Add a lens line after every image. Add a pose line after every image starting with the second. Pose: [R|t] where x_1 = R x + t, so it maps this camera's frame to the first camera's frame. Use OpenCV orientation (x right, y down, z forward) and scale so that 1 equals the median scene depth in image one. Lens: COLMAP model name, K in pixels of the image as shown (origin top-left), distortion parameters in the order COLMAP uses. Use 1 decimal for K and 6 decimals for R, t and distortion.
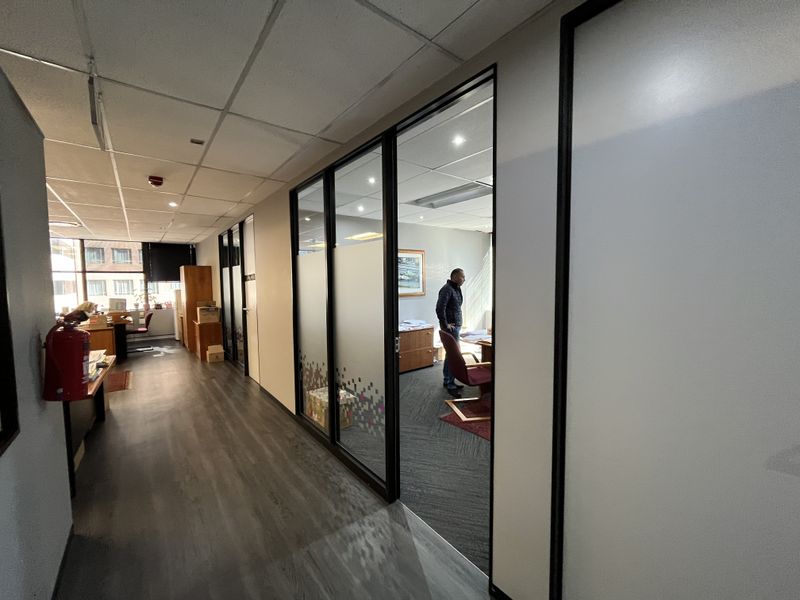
lens RADIAL K [[324.6, 0, 400.0], [0, 324.6, 300.0], [0, 0, 1]] dist [-0.008593, 0.000069]
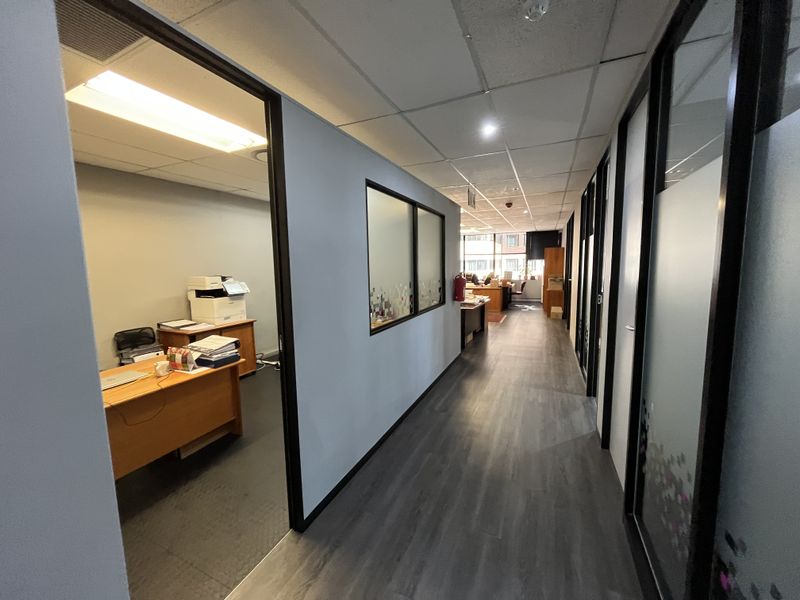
lens RADIAL K [[323.5, 0, 398.0], [0, 323.5, 300.0], [0, 0, 1]] dist [-0.000157, 0.000116]
pose [[0.448083, 0.100435, -0.888333, 0.288272], [-0.039740, 0.994925, 0.092441, 0.010763], [0.893108, -0.006119, 0.449800, -0.176184]]
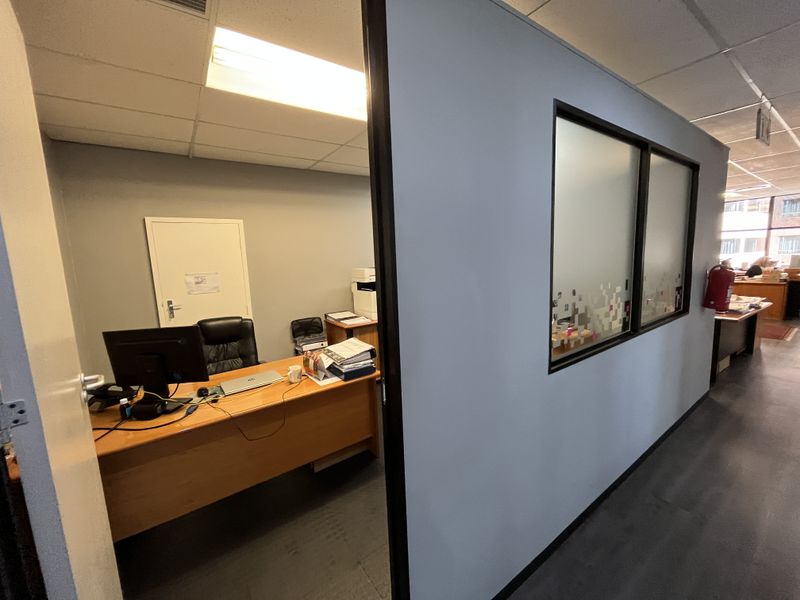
lens RADIAL K [[323.5, 0, 398.0], [0, 323.5, 300.0], [0, 0, 1]] dist [-0.000157, 0.000116]
pose [[-0.067251, 0.144636, -0.987197, 0.175246], [-0.017135, 0.989123, 0.146086, 0.007498], [0.997589, 0.026741, -0.064041, -0.131595]]
